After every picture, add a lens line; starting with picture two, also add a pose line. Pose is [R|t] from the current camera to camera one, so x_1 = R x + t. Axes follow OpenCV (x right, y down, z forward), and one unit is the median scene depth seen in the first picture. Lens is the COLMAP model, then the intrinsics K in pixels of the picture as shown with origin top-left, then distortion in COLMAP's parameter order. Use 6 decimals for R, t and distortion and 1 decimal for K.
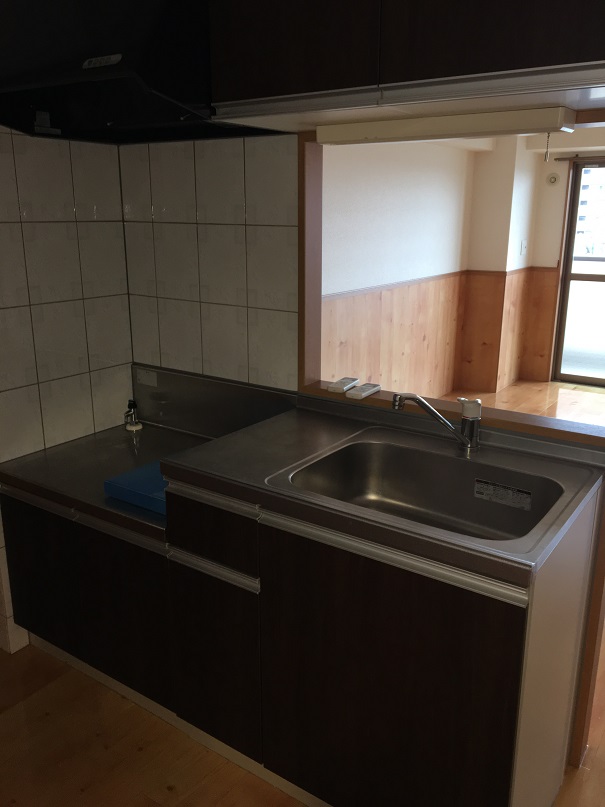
lens RADIAL K [[682.8, 0, 300.1], [0, 682.8, 404.3], [0, 0, 1]] dist [0.070441, -0.027335]
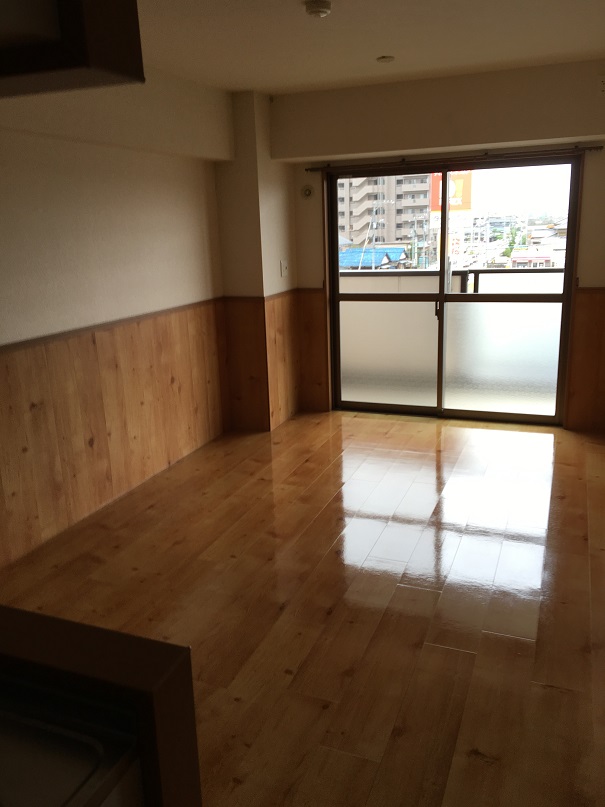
lens RADIAL K [[682.8, 0, 291.9], [0, 682.8, 425.7], [0, 0, 1]] dist [0.070441, -0.027335]
pose [[0.974086, -0.094220, 0.205618, 0.133608], [0.091967, 0.995551, 0.020509, -0.040620], [-0.206636, -0.001067, 0.978417, 0.124583]]
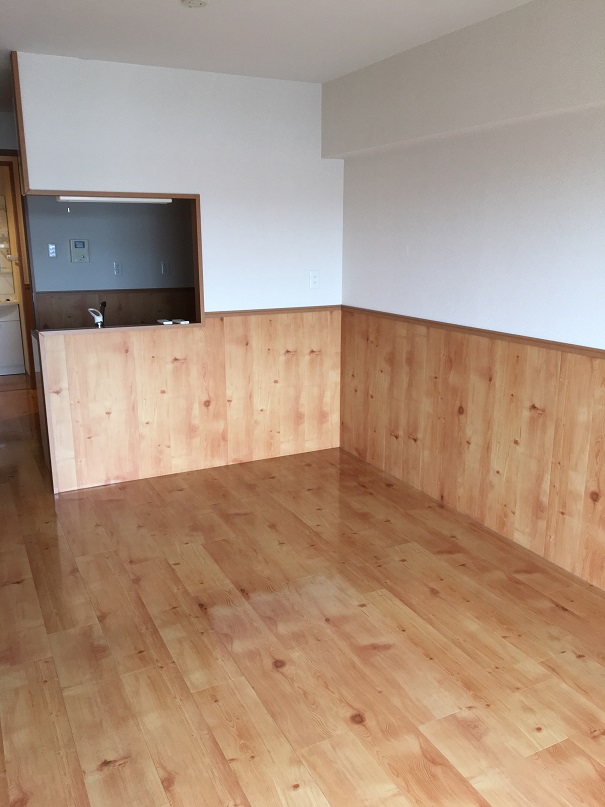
lens RADIAL K [[682.8, 0, 297.2], [0, 682.8, 412.0], [0, 0, 1]] dist [0.070441, -0.027335]
pose [[-0.484671, 0.212128, -0.848585, 0.773923], [-0.241771, 0.899863, 0.363034, -0.279798], [0.840619, 0.381115, -0.384851, 1.033936]]
